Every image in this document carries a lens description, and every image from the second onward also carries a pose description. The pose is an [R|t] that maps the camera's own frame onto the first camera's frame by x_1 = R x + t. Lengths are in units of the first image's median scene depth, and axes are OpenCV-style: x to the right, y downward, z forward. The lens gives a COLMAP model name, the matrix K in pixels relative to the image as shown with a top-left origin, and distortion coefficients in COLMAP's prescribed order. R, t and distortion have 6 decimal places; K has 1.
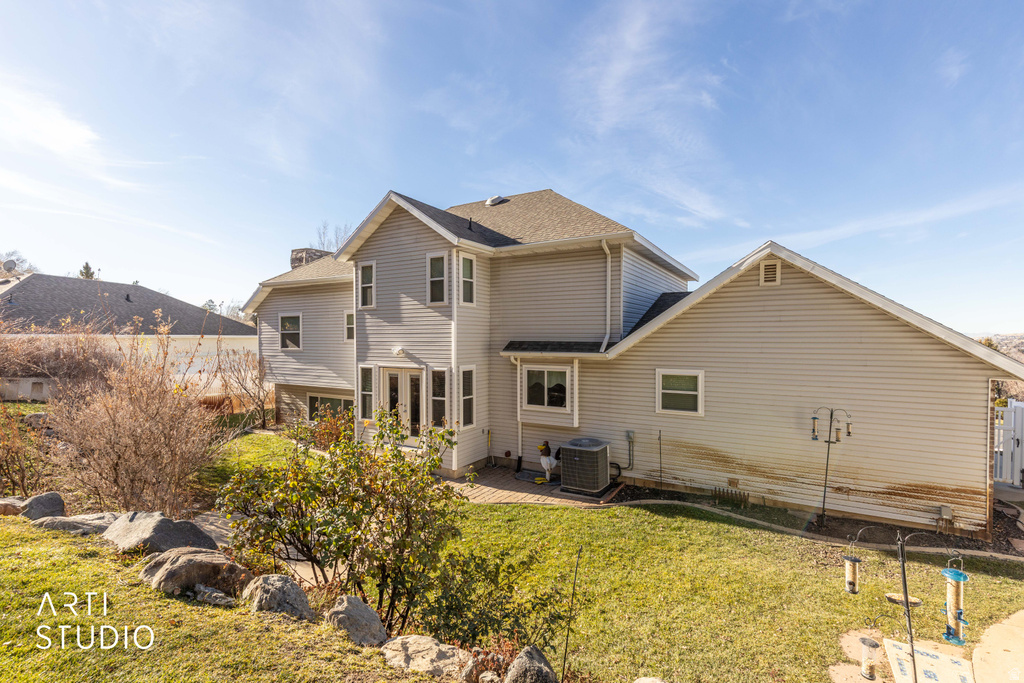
lens RADIAL K [[458.0, 0, 513.0], [0, 458.0, 342.8], [0, 0, 1]] dist [0.004169, 0.000799]
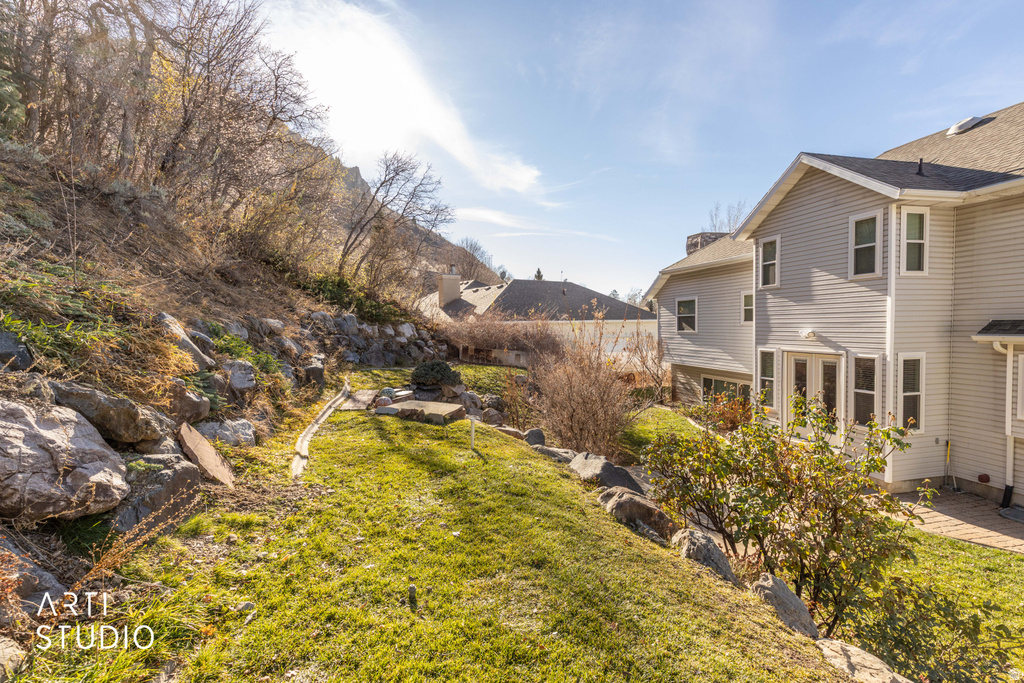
lens RADIAL K [[458.0, 0, 513.0], [0, 458.0, 342.8], [0, 0, 1]] dist [0.004169, 0.000799]
pose [[0.698226, 0.019592, -0.715609, -0.014407], [0.005982, 0.999431, 0.033199, 0.002716], [0.715852, -0.027461, 0.697712, -0.025296]]
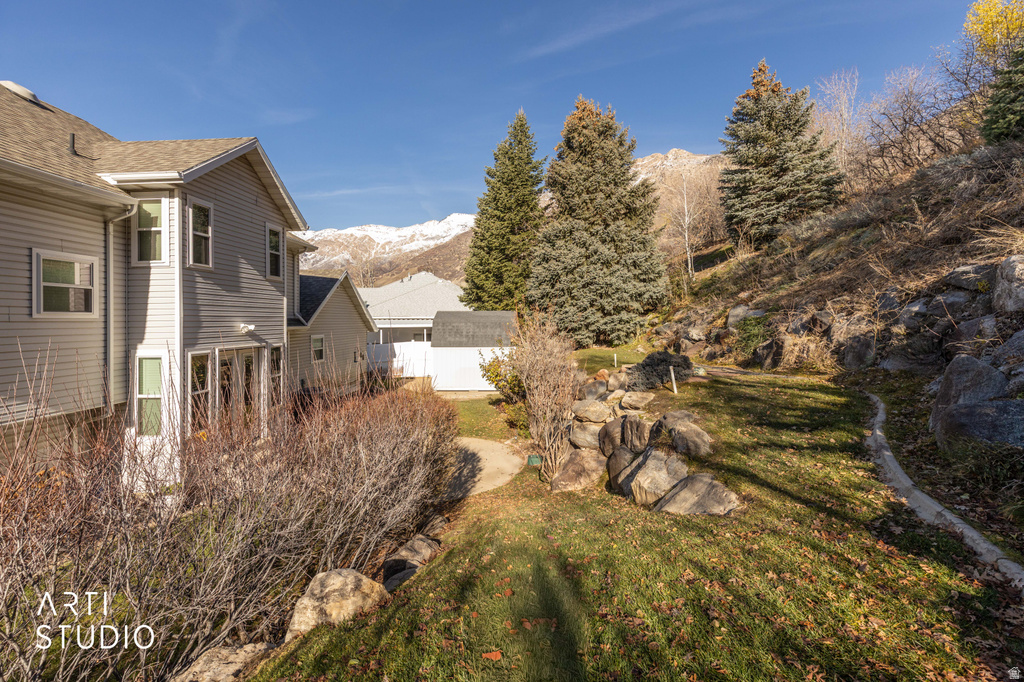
lens RADIAL K [[463.1, 0, 511.7], [0, 463.1, 317.0], [0, 0, 1]] dist [0.001691, 0.000437]
pose [[-0.454440, 0.011340, 0.890705, -1.257089], [0.018293, 0.999827, -0.003397, 0.009872], [-0.890590, 0.014750, -0.454569, 0.991931]]
